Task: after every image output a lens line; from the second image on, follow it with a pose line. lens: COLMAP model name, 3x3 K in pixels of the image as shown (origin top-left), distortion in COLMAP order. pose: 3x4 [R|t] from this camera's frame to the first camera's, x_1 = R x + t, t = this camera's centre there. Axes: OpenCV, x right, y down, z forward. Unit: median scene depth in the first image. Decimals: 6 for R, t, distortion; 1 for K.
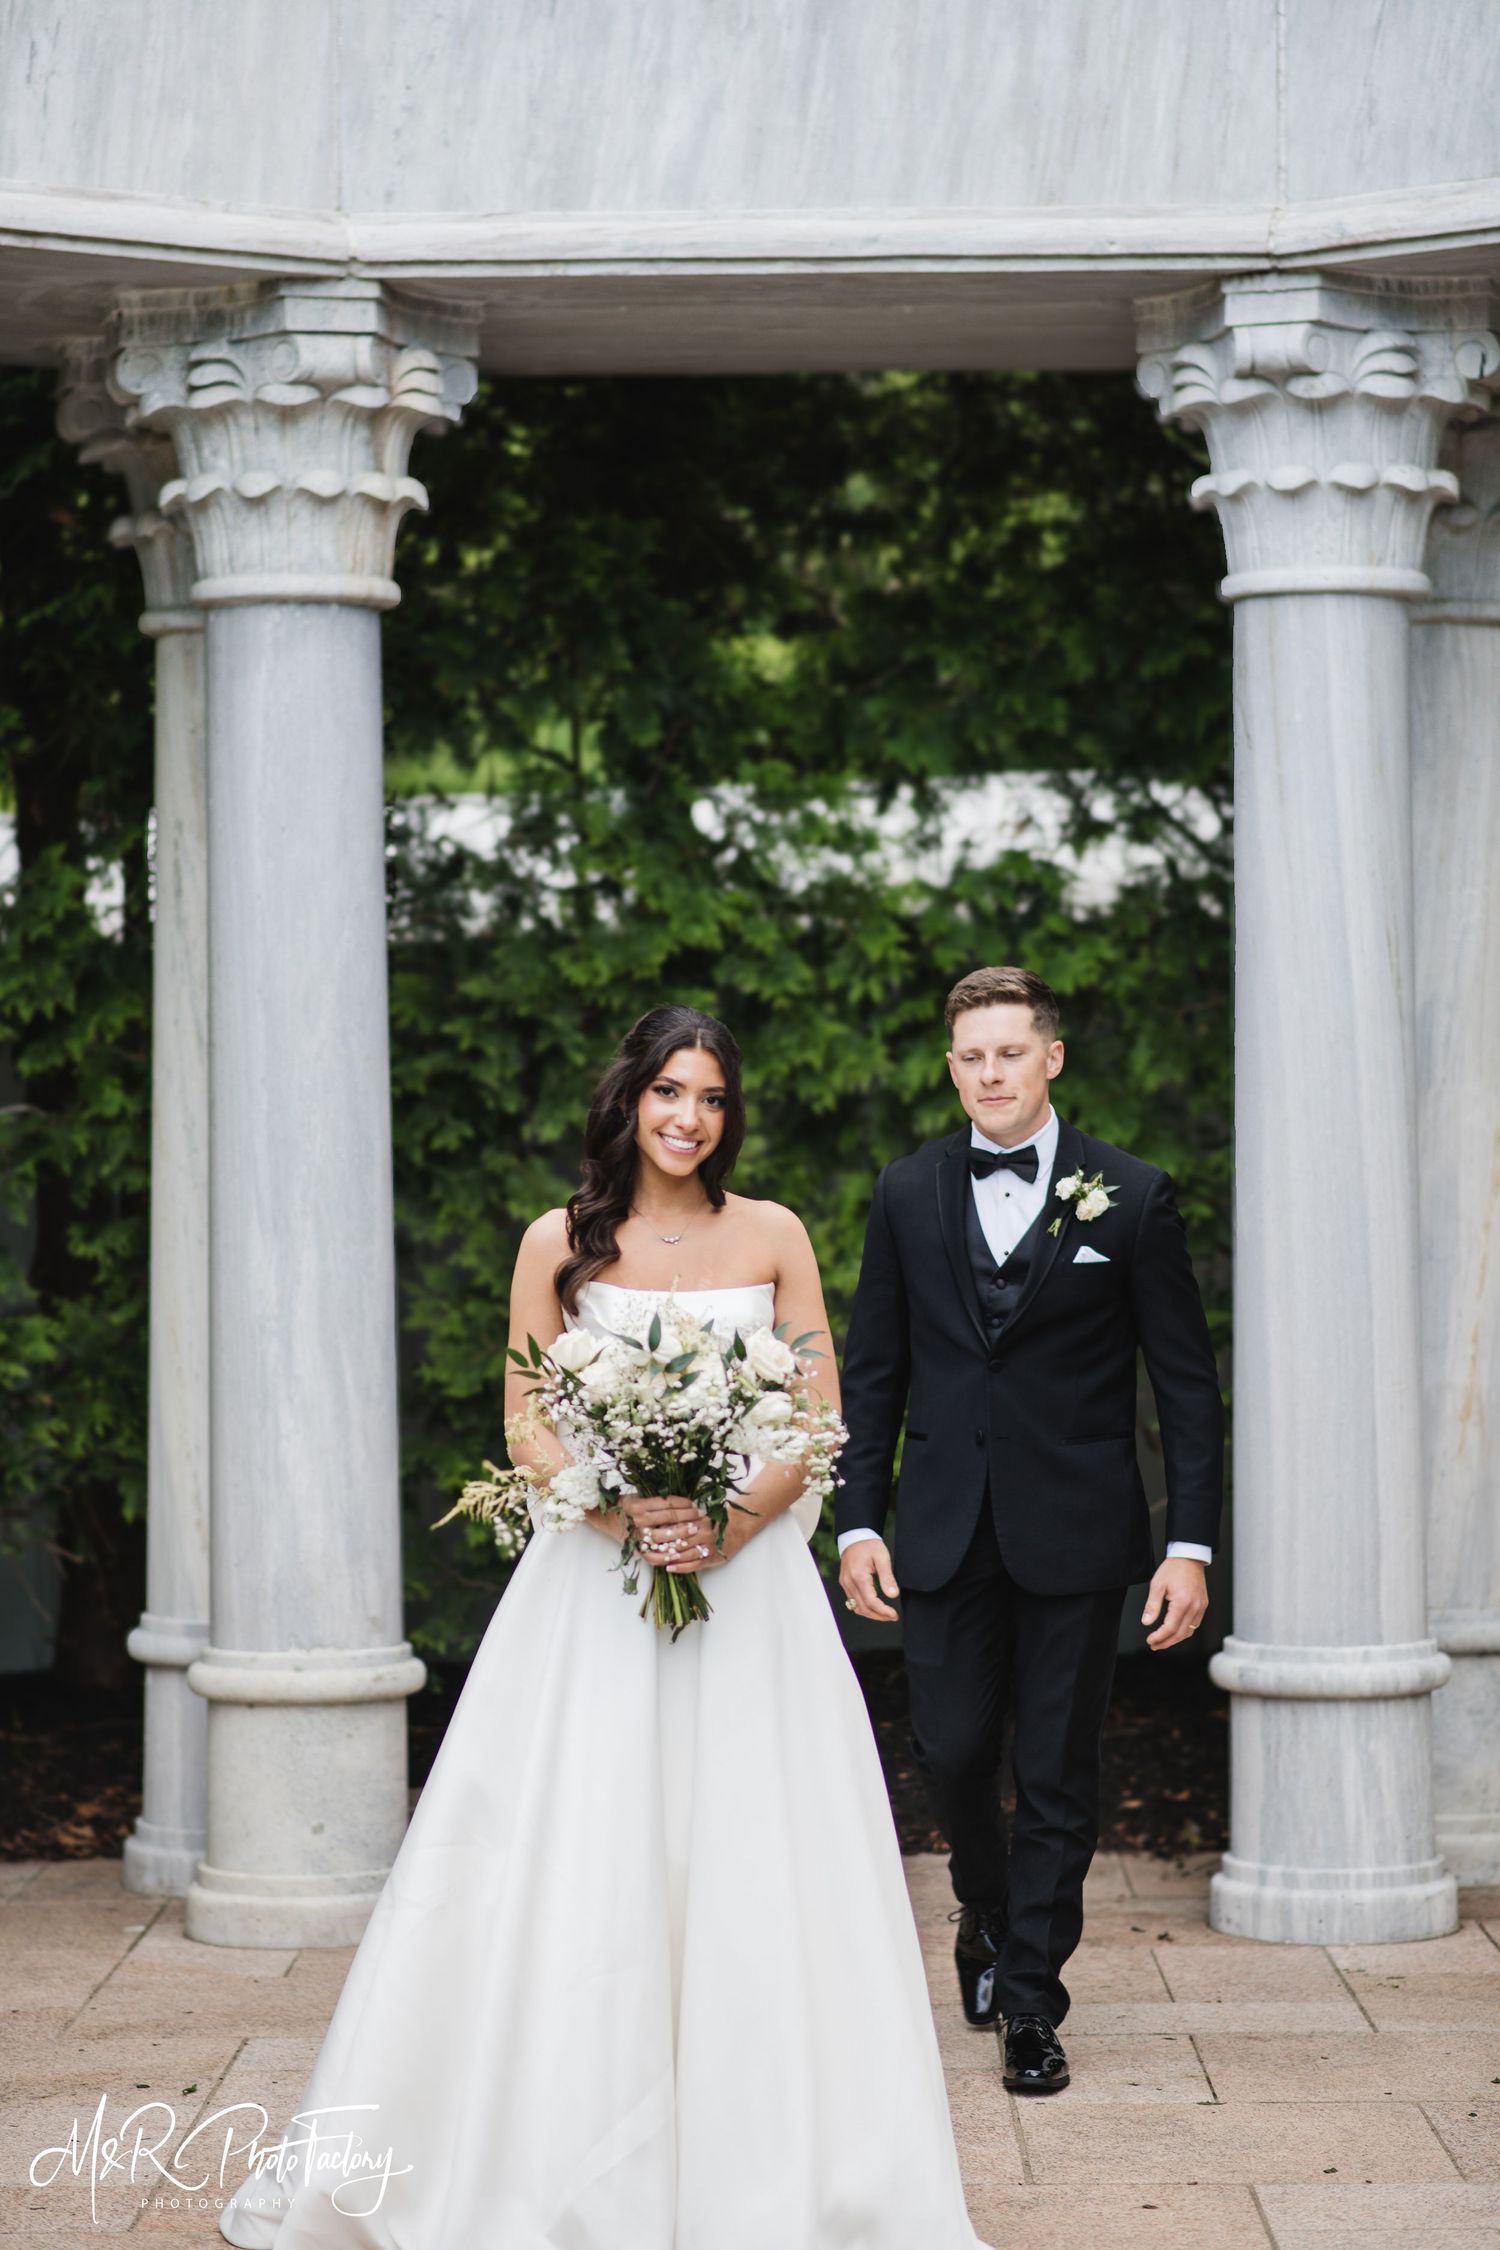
lens RADIAL K [[5475.6, 0, 726.6], [0, 5475.6, 1139.9], [0, 0, 1]] dist [0.158526, 0.000000]
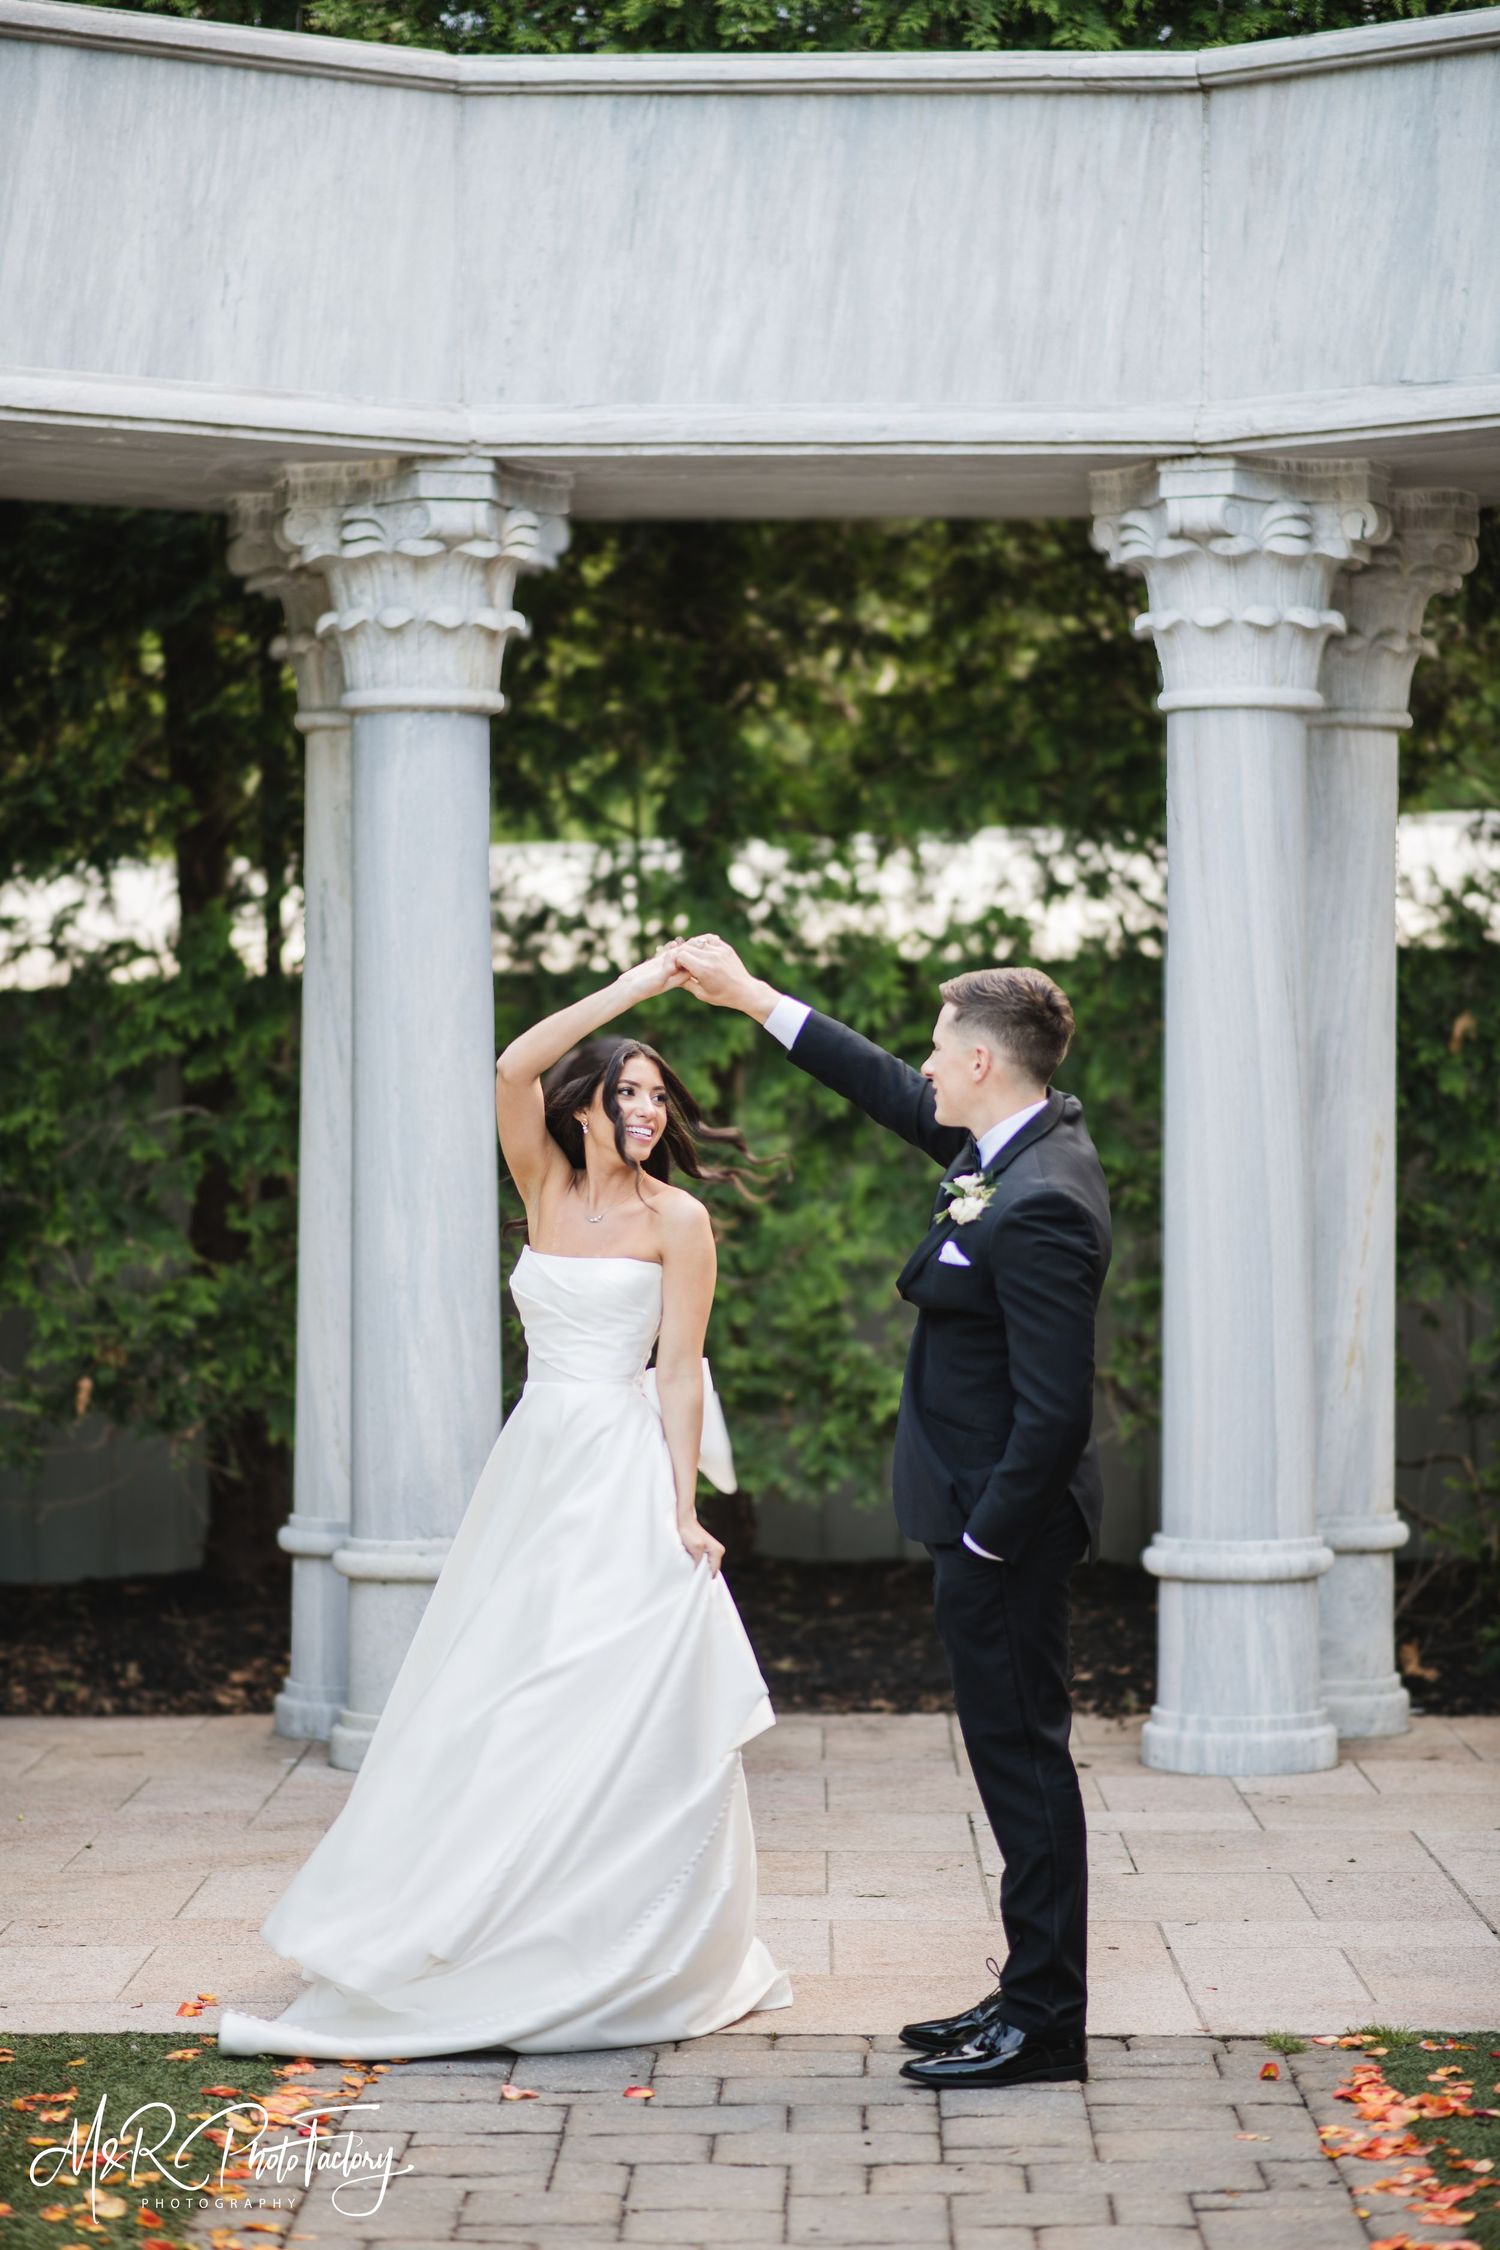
lens RADIAL K [[5475.6, 0, 737.1], [0, 5475.6, 1161.7], [0, 0, 1]] dist [0.158526, 0.000000]
pose [[0.999979, 0.006108, 0.002045, -0.008320], [-0.006113, 0.999979, 0.002118, 0.002898], [-0.002032, -0.002130, 0.999996, -0.260887]]
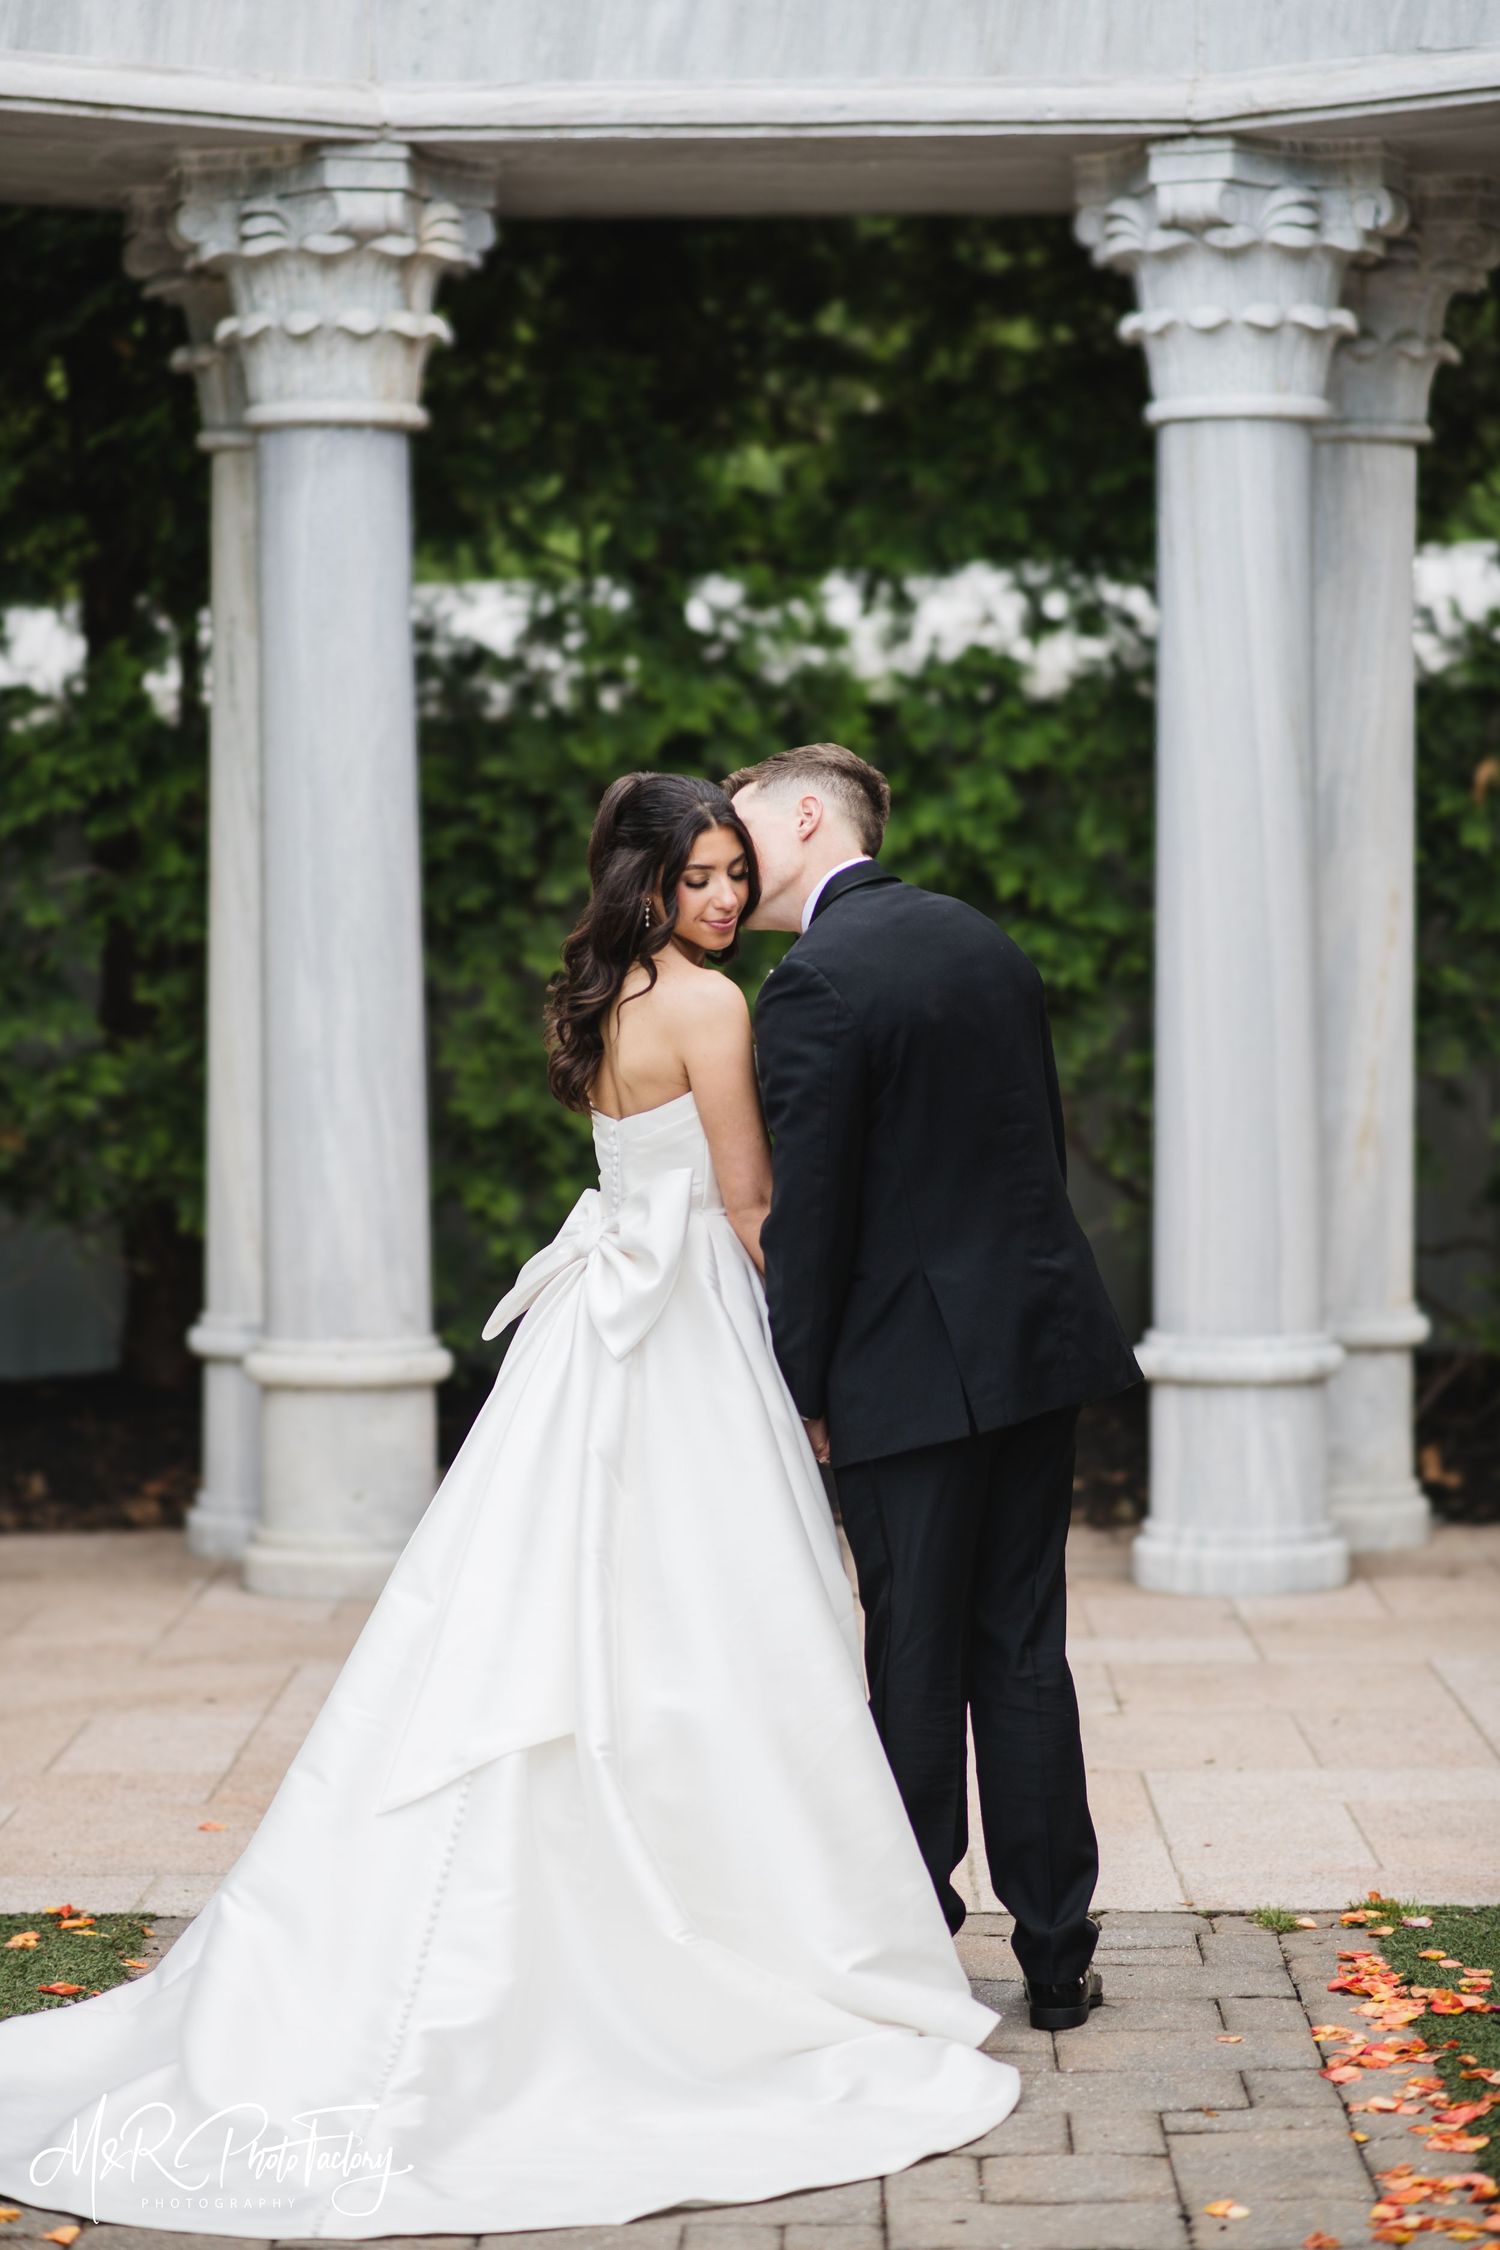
lens RADIAL K [[5475.6, 0, 737.2], [0, 5475.6, 1124.2], [0, 0, 1]] dist [0.158526, 0.000000]
pose [[0.999989, 0.001158, -0.004545, 0.010307], [-0.000985, 0.999286, 0.037760, 0.003845], [0.004585, -0.037756, 0.999276, -0.144816]]
